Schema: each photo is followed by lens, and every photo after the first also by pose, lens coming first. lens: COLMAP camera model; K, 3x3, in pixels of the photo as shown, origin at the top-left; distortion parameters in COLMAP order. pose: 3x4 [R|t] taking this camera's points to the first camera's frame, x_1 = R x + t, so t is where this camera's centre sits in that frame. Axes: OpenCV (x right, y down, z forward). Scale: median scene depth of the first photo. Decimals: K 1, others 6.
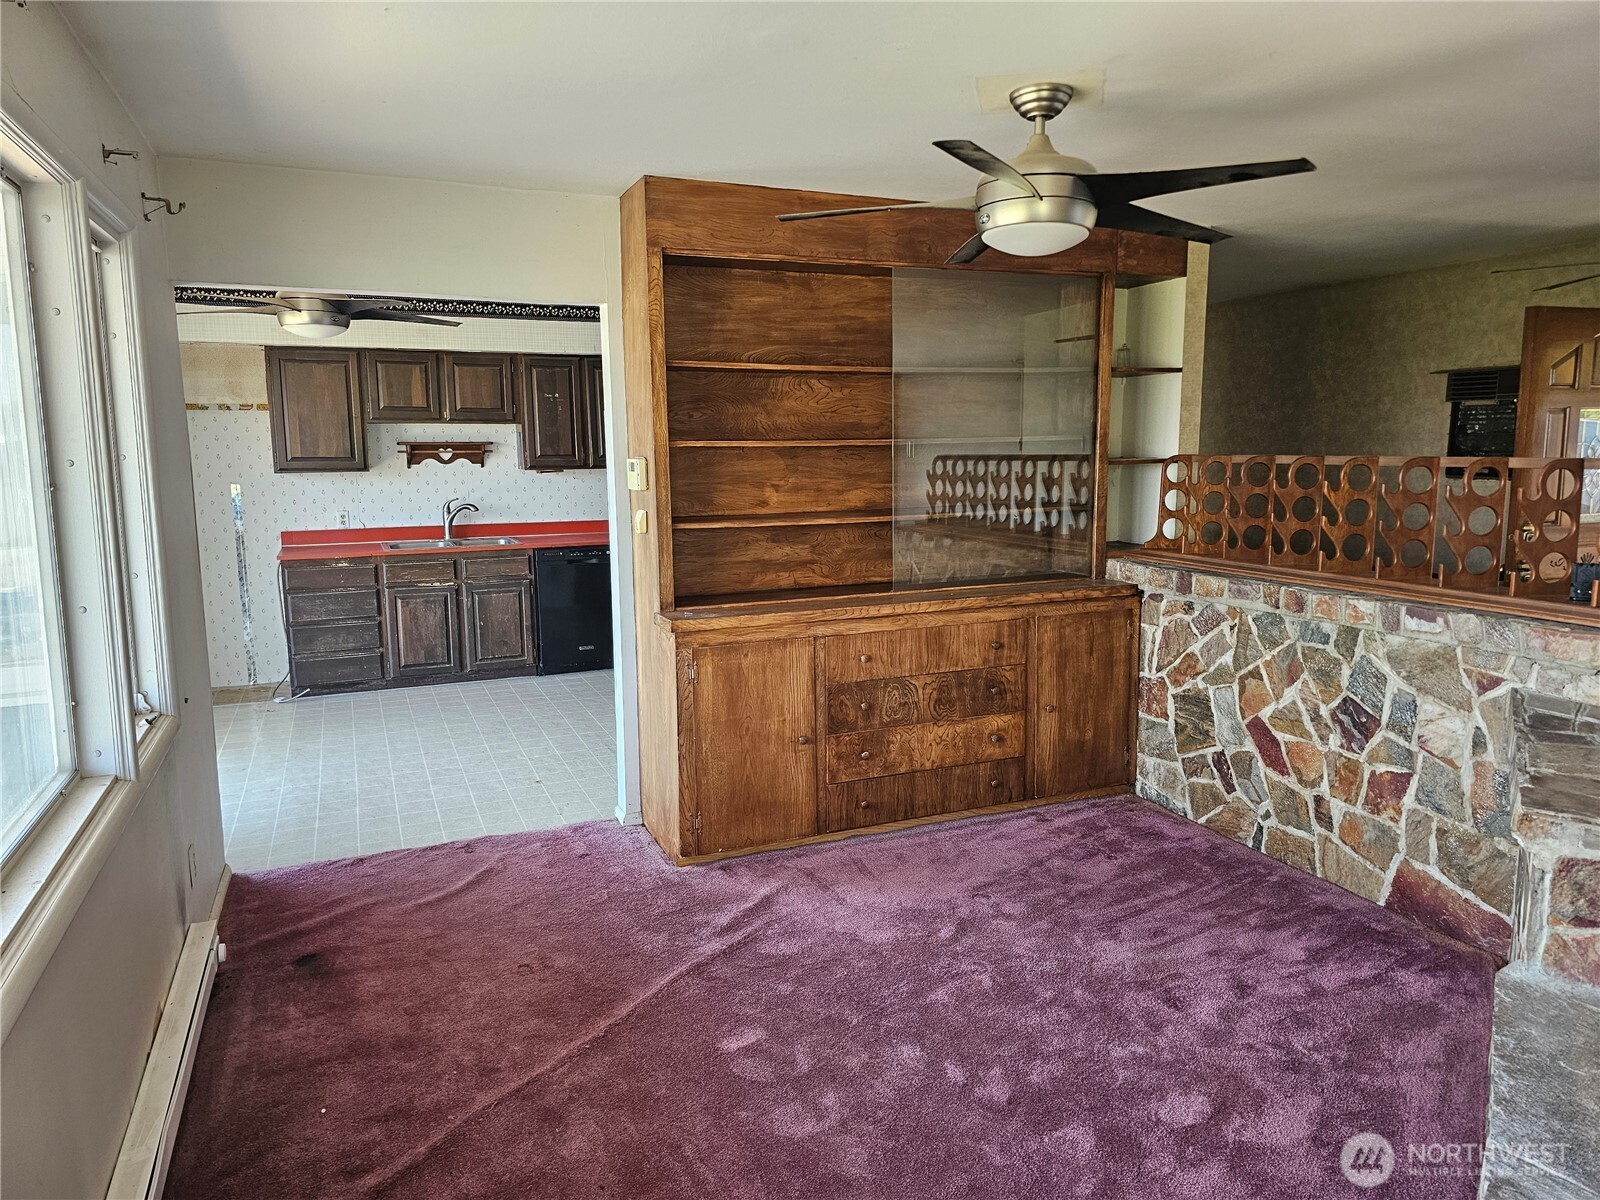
lens RADIAL K [[1059.9, 0, 800.0], [0, 1059.9, 600.0], [0, 0, 1]] dist [0.003281, 0.000802]
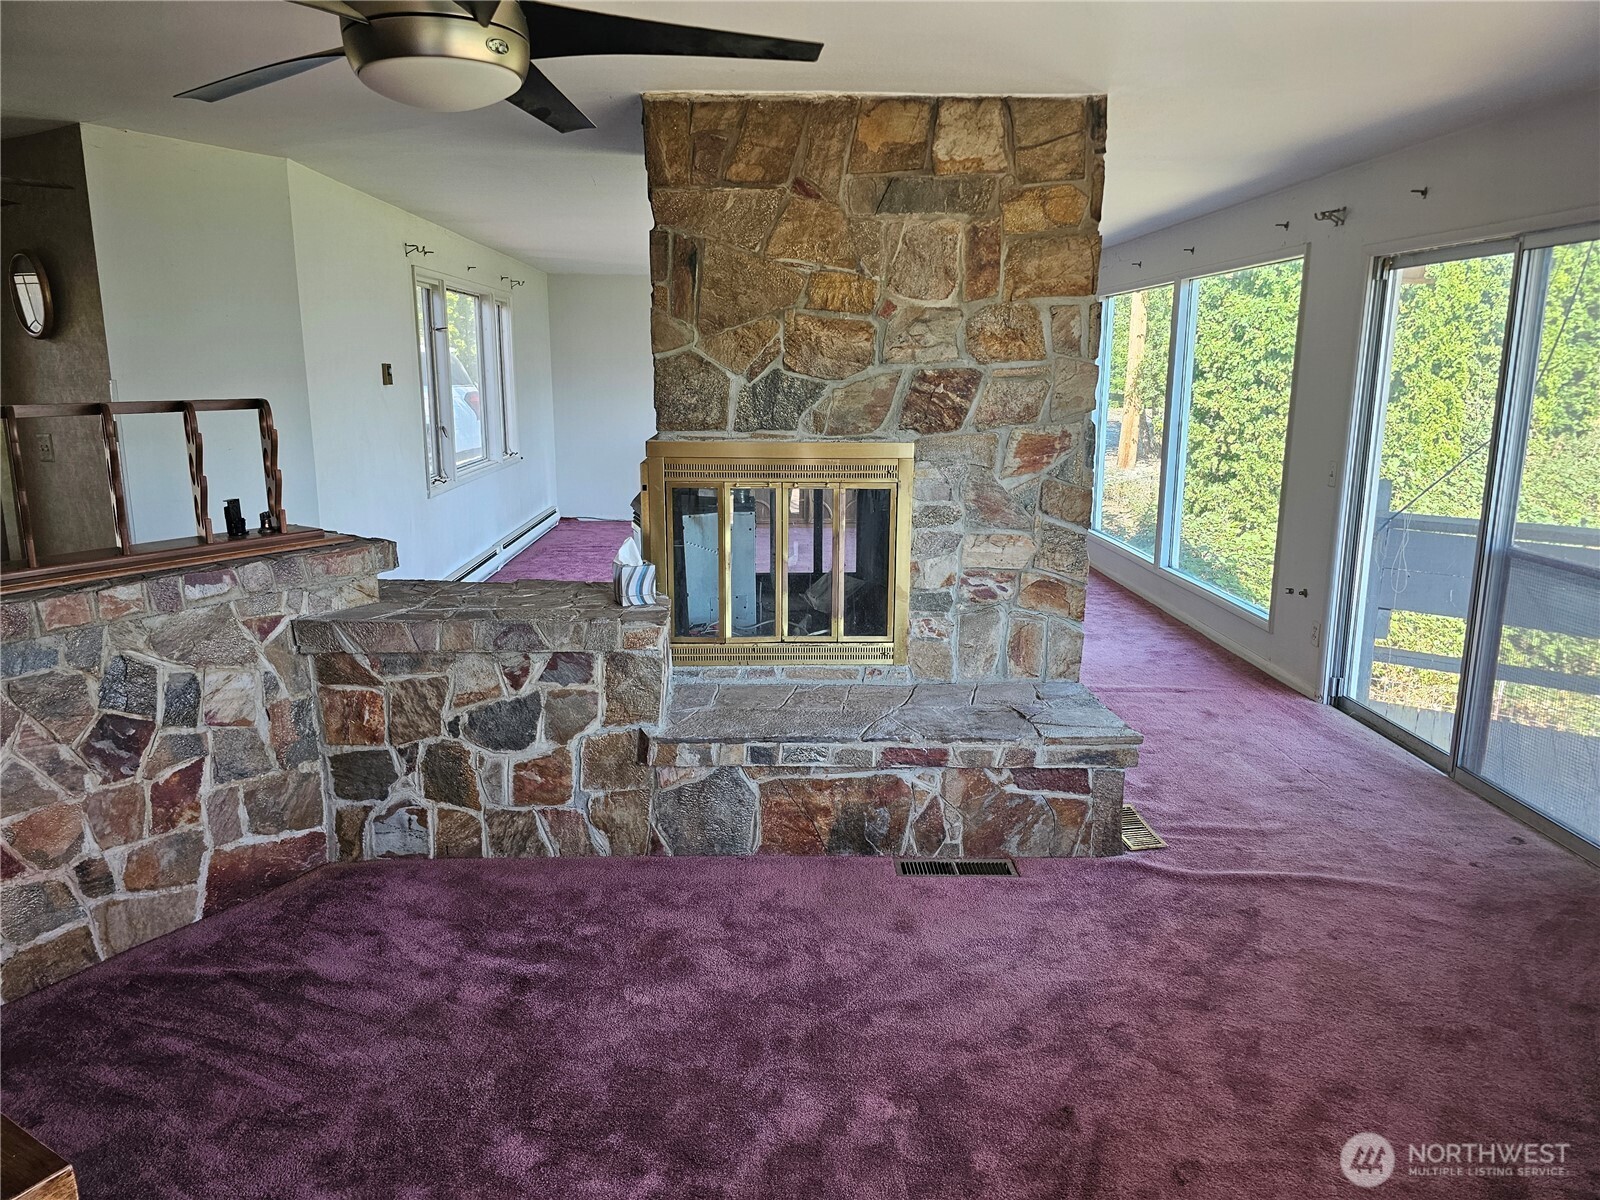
lens RADIAL K [[1059.9, 0, 800.0], [0, 1059.9, 600.0], [0, 0, 1]] dist [0.003281, 0.000802]
pose [[-0.576439, -0.163689, 0.800577, -0.404337], [0.128755, 0.949298, 0.286803, -0.153176], [-0.806933, 0.268403, -0.526137, 1.011344]]
